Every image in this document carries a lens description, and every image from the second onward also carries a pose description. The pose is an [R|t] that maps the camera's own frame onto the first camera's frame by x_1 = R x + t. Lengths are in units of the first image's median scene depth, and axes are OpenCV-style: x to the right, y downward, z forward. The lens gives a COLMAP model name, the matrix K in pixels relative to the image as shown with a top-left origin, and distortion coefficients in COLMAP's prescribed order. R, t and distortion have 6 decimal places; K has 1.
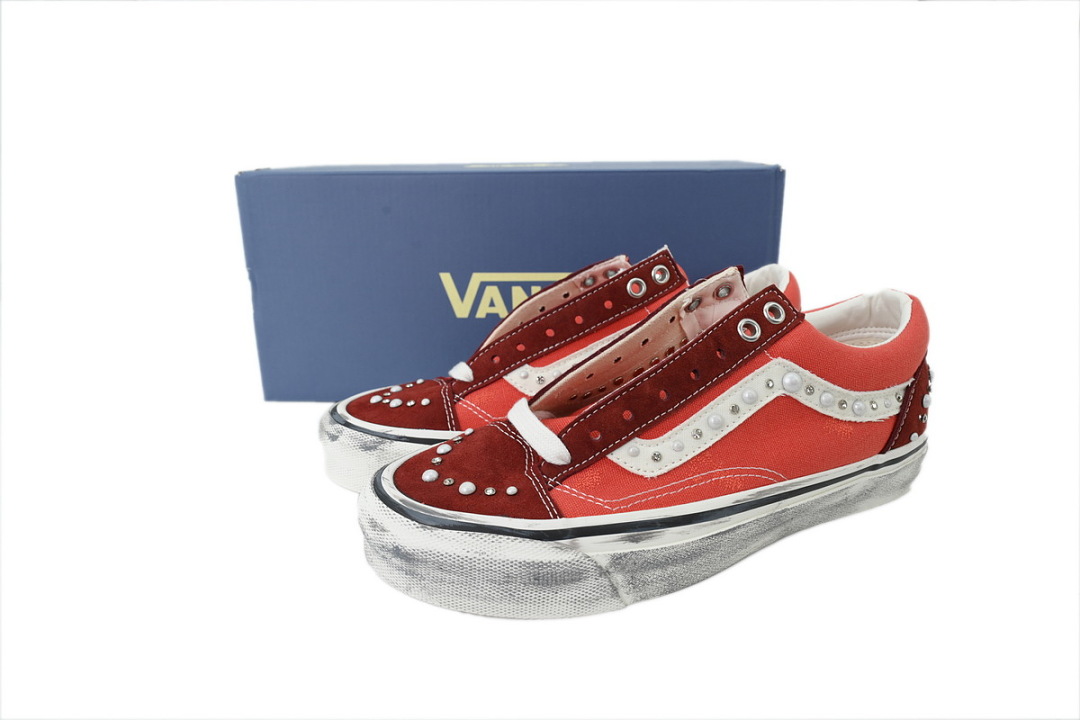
lens RADIAL K [[750.5, 0, 539.5], [0, 750.5, 359.5], [0, 0, 1]] dist [-0.000308, 0.001034]
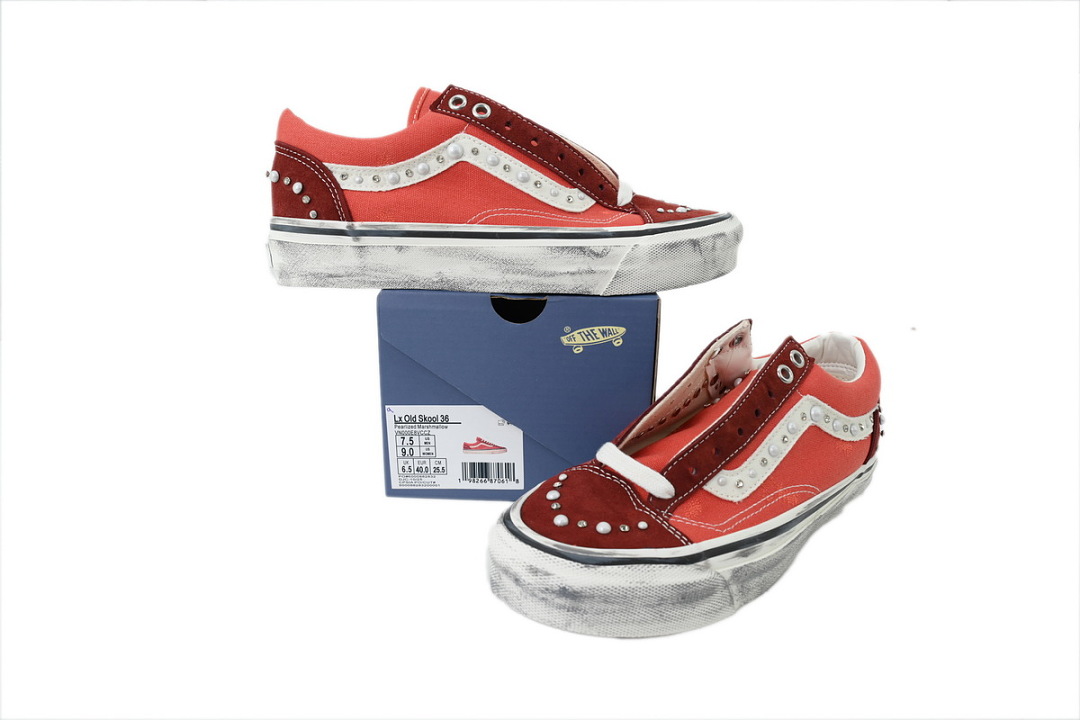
lens RADIAL K [[750.5, 0, 537.5], [0, 750.5, 359.4], [0, 0, 1]] dist [-0.000308, 0.001034]
pose [[0.950722, -0.044540, 0.306827, -0.520042], [0.054380, 0.998242, -0.023592, -0.060038], [-0.305237, 0.039115, 0.951473, -0.056668]]
